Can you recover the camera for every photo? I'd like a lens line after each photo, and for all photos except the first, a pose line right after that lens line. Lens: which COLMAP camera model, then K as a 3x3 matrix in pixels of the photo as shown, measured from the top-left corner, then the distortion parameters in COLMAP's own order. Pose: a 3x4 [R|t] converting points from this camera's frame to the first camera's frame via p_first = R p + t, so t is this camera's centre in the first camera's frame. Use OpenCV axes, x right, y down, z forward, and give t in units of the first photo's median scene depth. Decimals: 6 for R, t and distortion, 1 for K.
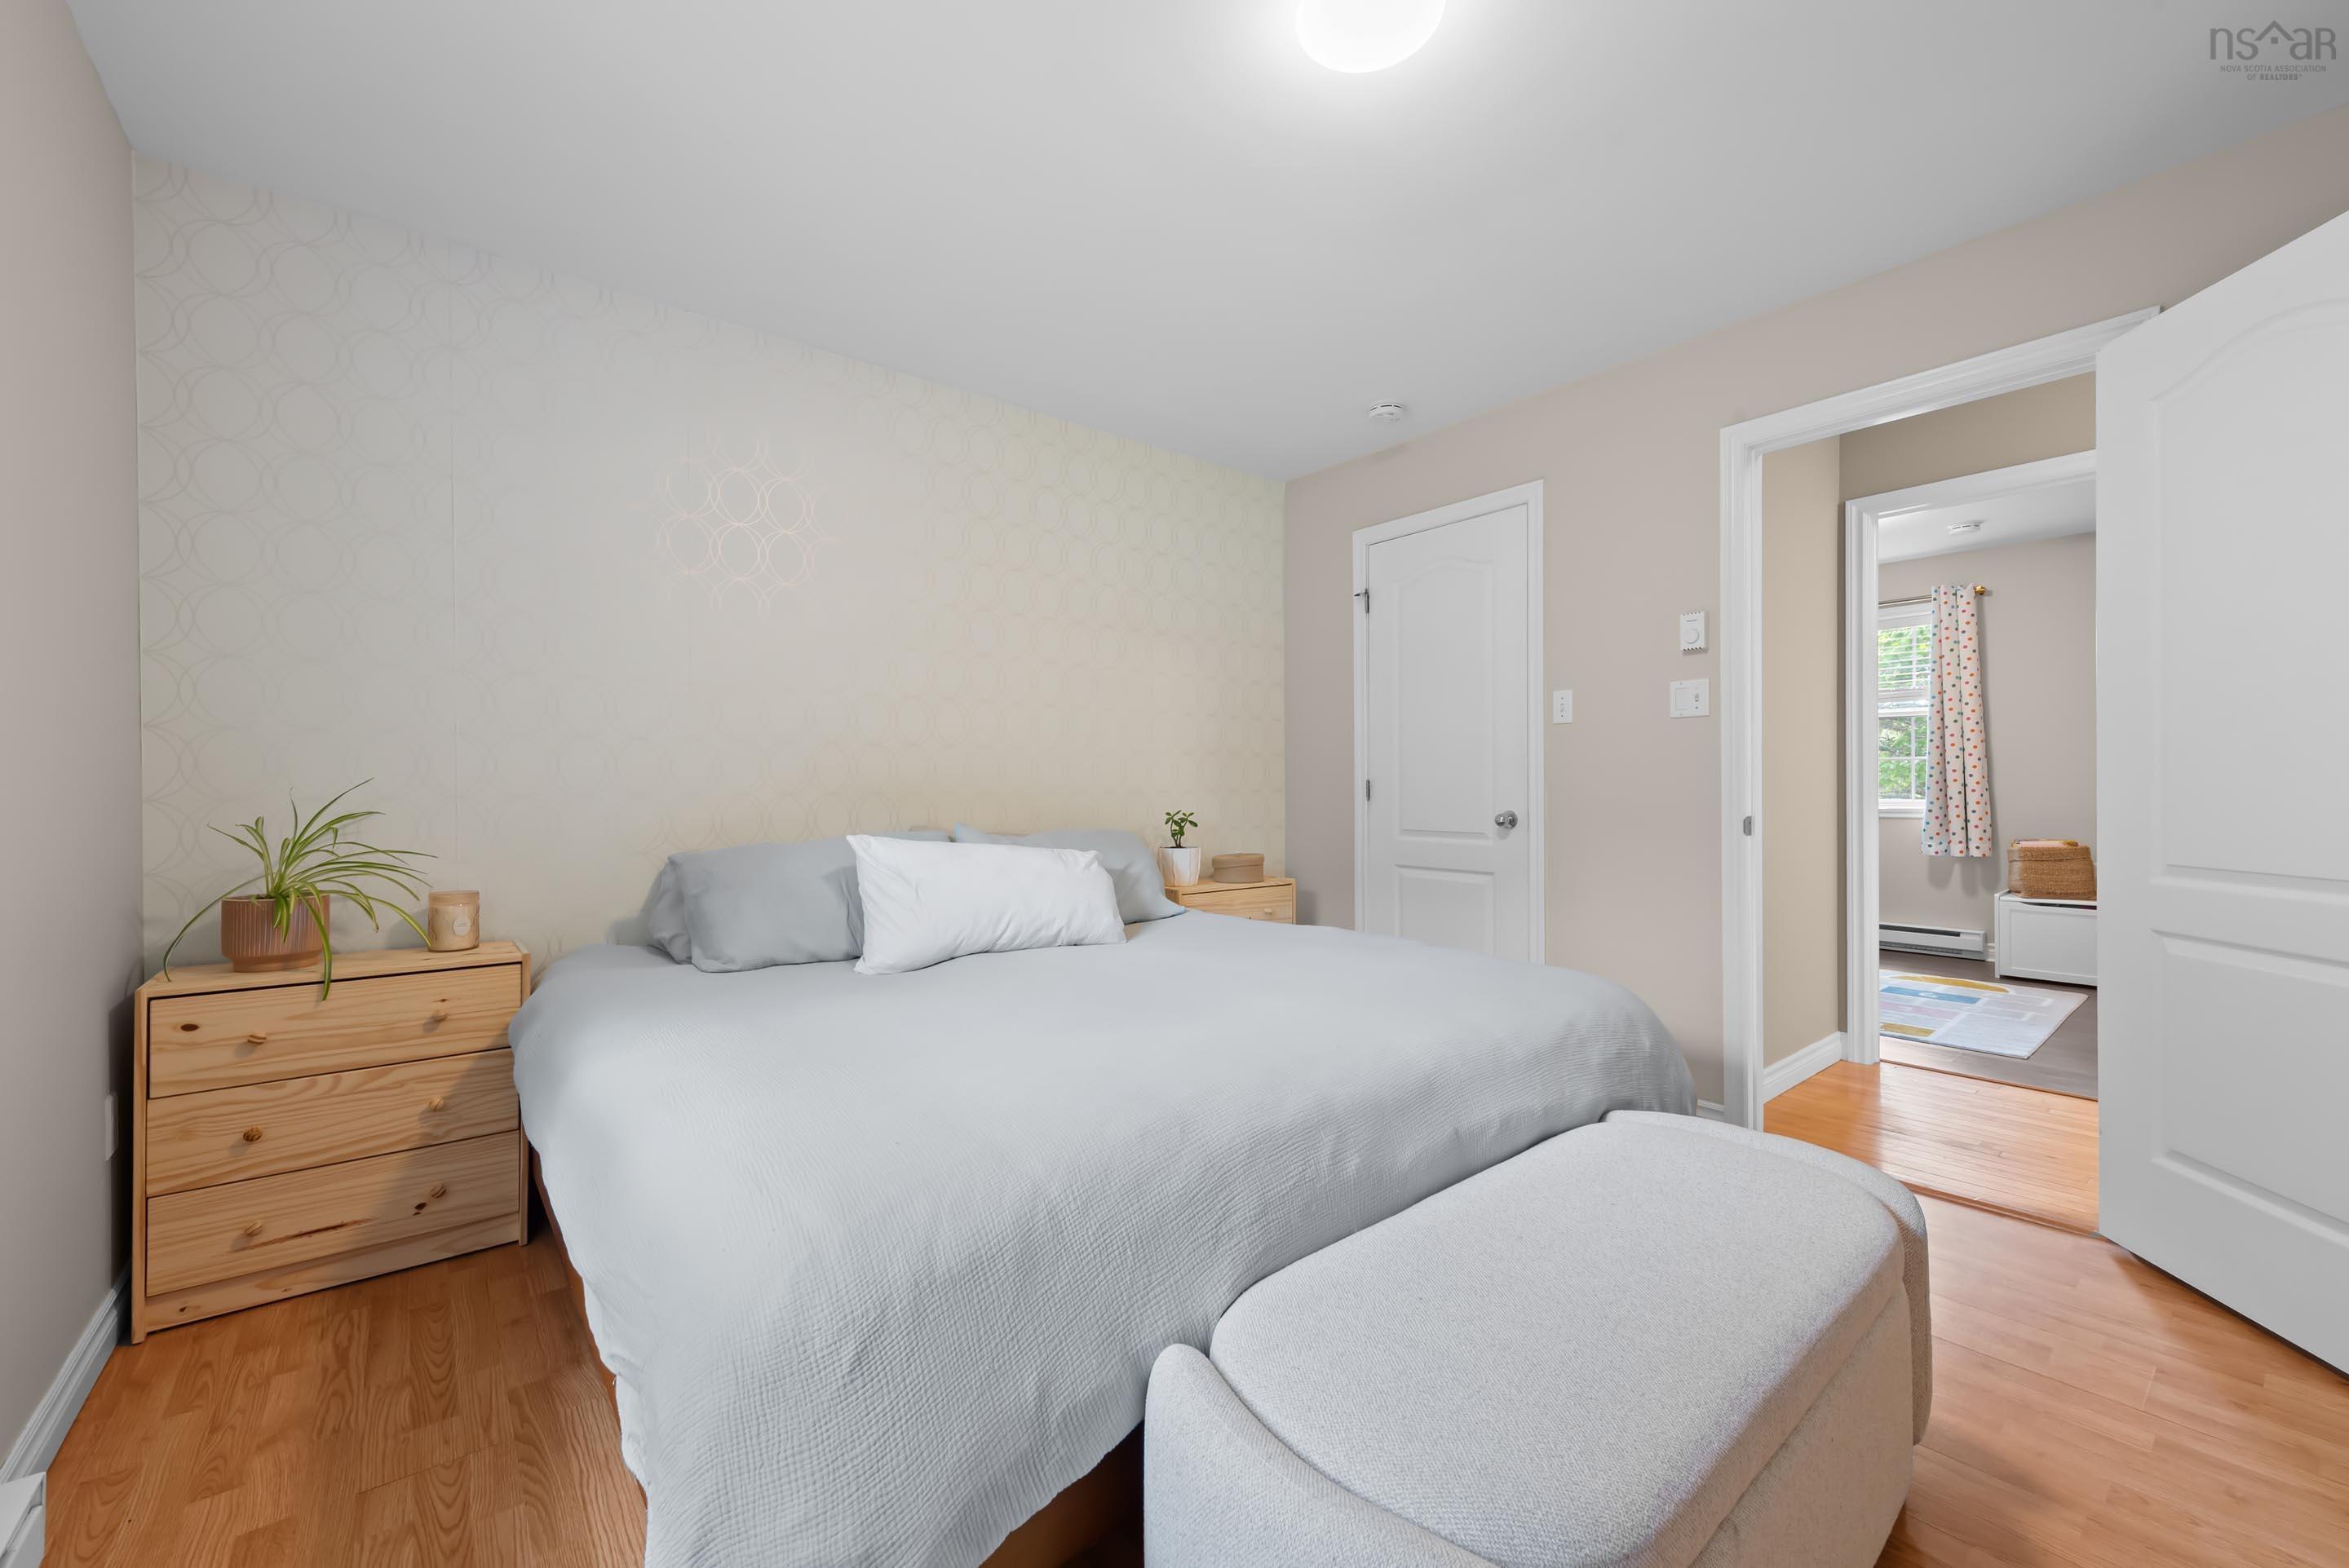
lens RADIAL K [[925.1, 0, 1184.9], [0, 925.1, 773.0], [0, 0, 1]] dist [0.000388, 0.000037]
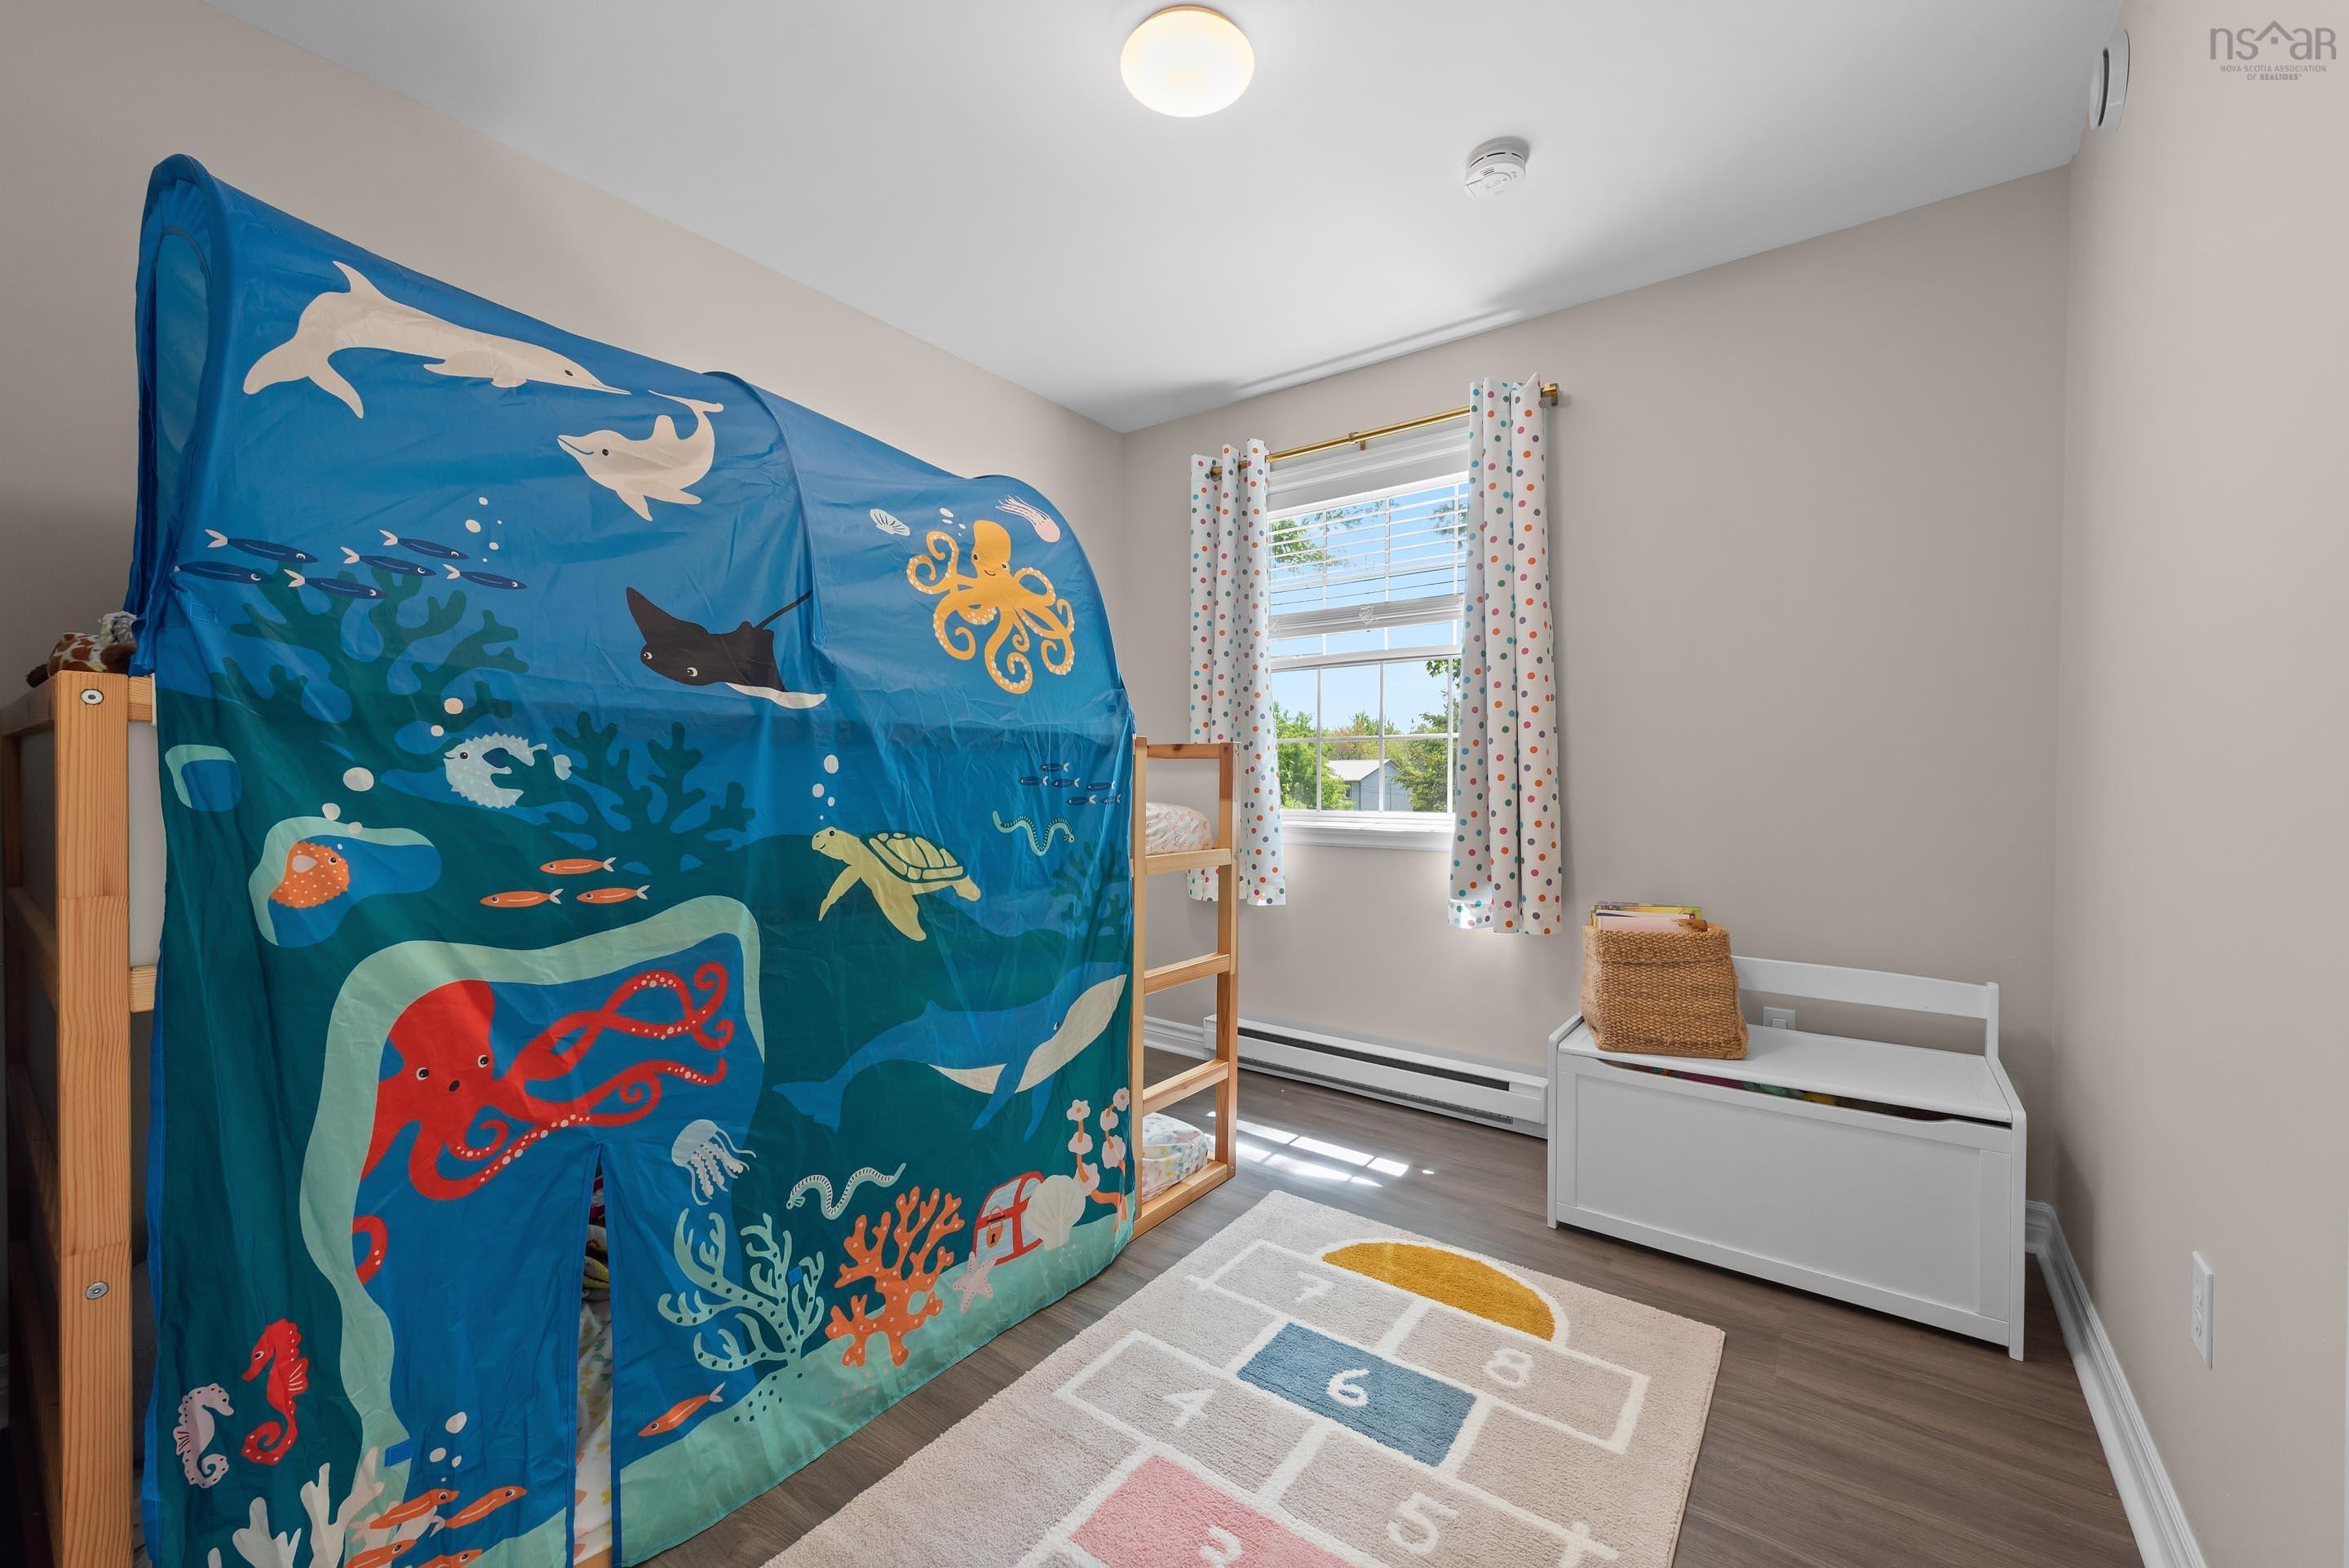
lens RADIAL K [[925.1, 0, 1175.0], [0, 925.1, 777.4], [0, 0, 1]] dist [0.000388, 0.000037]
pose [[0.970326, 0.004219, 0.241762, 0.548350], [-0.007787, 0.999874, 0.013806, 0.002529], [-0.241674, -0.015279, 0.970237, 0.568715]]
